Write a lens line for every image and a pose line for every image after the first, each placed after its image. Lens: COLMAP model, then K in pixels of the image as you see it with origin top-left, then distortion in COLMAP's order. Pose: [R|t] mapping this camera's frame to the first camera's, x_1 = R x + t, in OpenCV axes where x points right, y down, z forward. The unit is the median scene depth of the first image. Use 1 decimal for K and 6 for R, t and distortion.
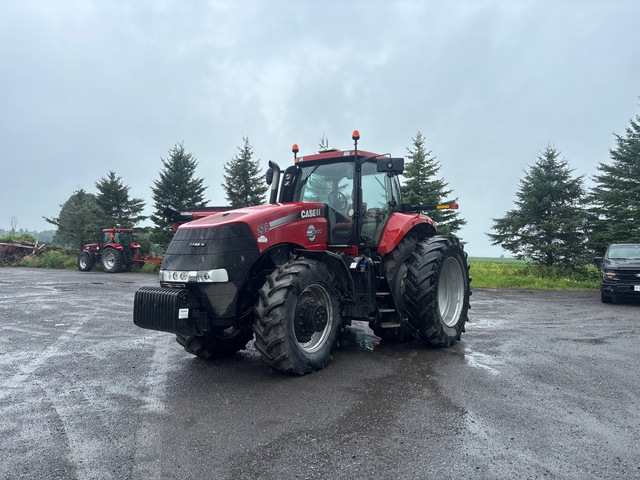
lens RADIAL K [[504.2, 0, 320.0], [0, 504.2, 240.0], [0, 0, 1]] dist [0.001737, 0.001375]
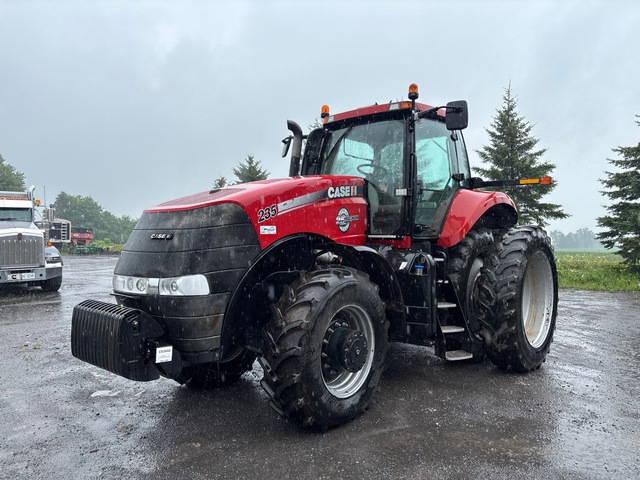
lens RADIAL K [[504.2, 0, 320.0], [0, 504.2, 240.0], [0, 0, 1]] dist [0.001737, 0.001375]
pose [[0.994877, -0.010410, -0.100560, 0.020082], [0.011939, 0.999822, 0.014607, 0.004274], [0.100390, -0.015732, 0.994824, 0.290016]]
